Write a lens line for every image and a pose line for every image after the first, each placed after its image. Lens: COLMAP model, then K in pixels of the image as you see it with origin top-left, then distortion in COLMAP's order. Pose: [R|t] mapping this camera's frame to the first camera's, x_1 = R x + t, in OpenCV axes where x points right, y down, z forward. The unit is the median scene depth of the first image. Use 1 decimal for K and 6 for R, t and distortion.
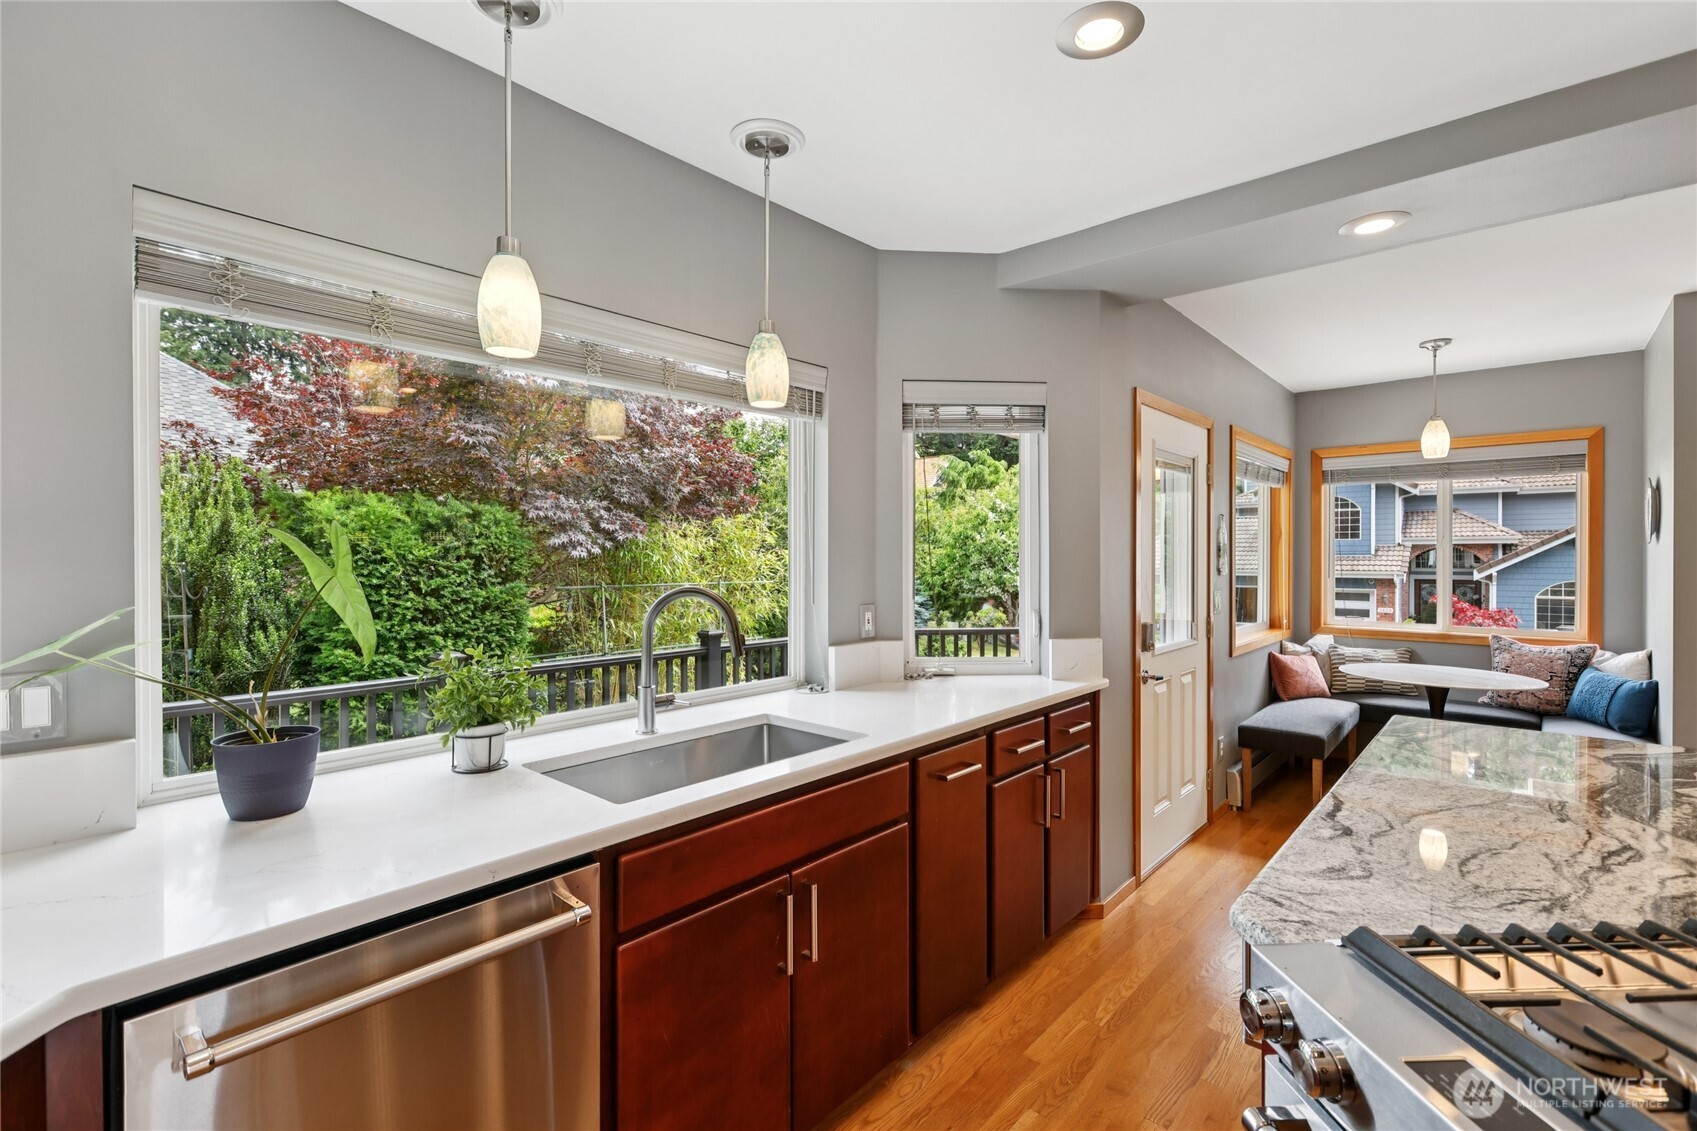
lens RADIAL K [[771.4, 0, 860.9], [0, 771.4, 565.7], [0, 0, 1]] dist [0.012092, 0.000129]
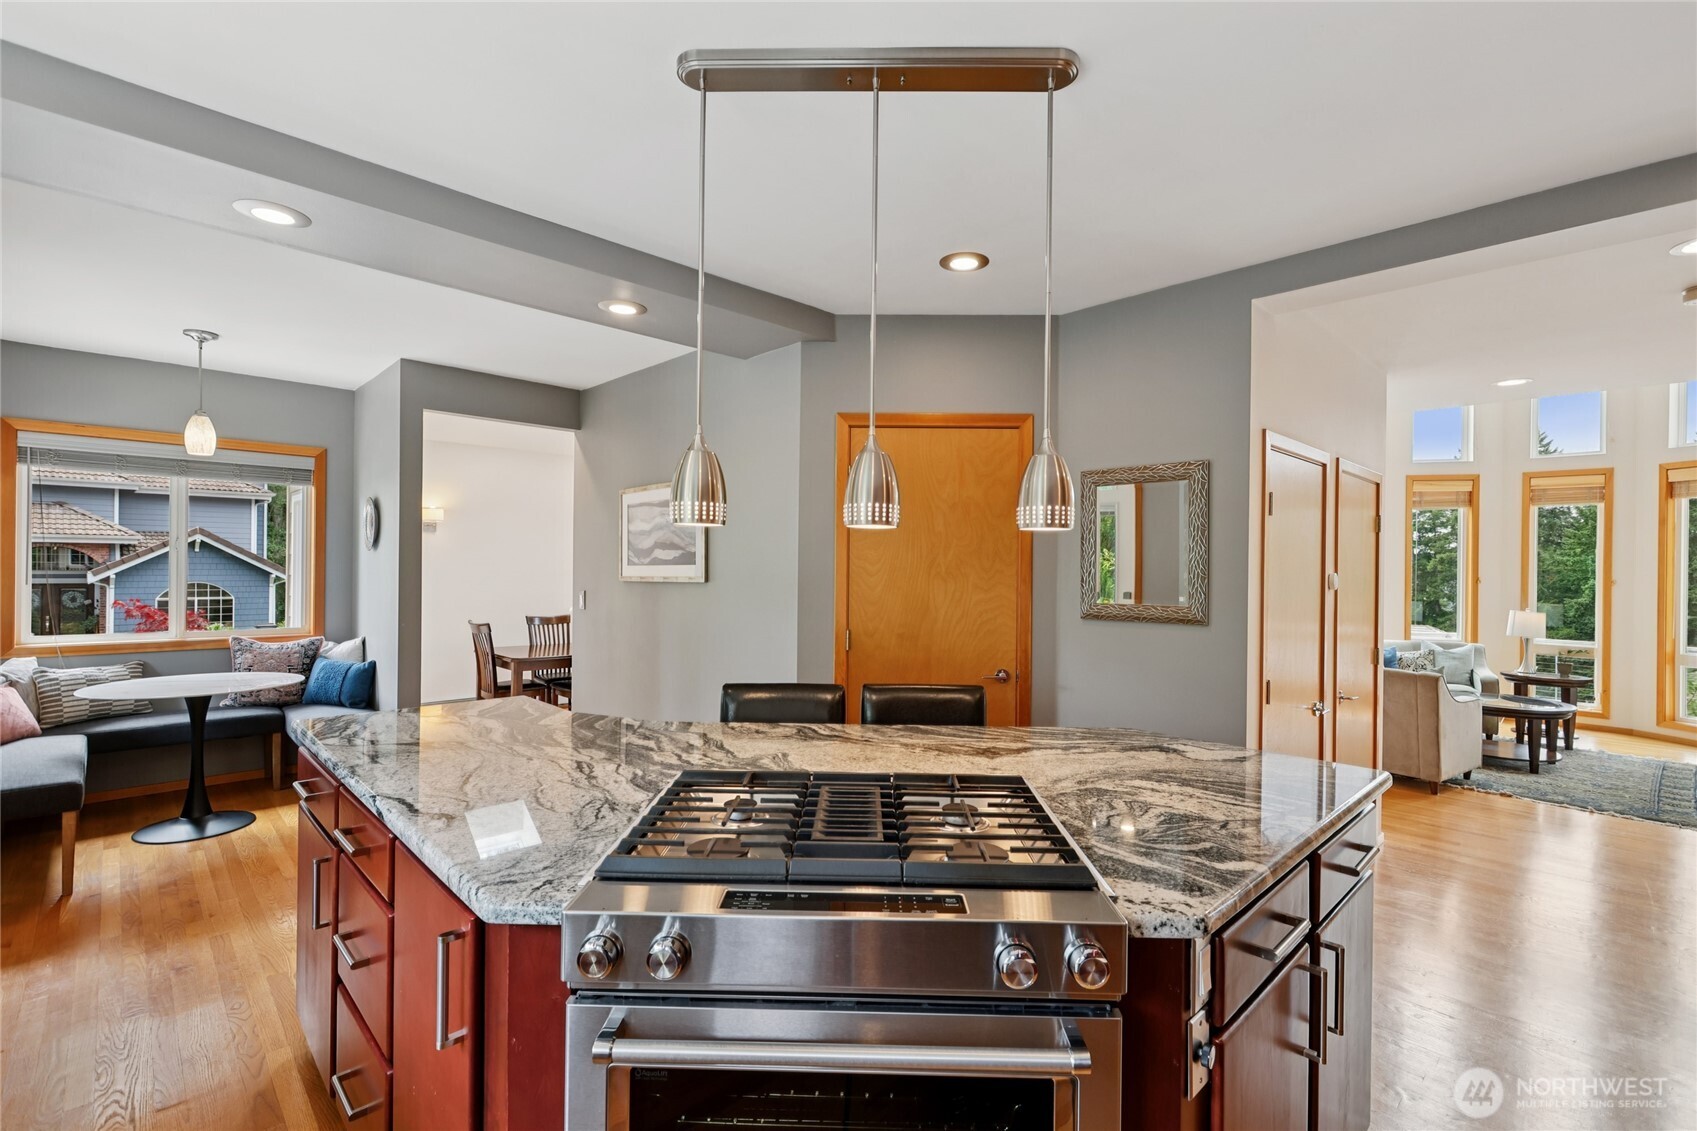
lens RADIAL K [[771.4, 0, 860.9], [0, 771.4, 565.7], [0, 0, 1]] dist [0.012092, 0.000129]
pose [[0.080686, 0.001317, 0.996739, -0.129294], [0.000169, 0.999999, -0.001335, -0.002079], [-0.996740, 0.000276, 0.080686, 0.106858]]
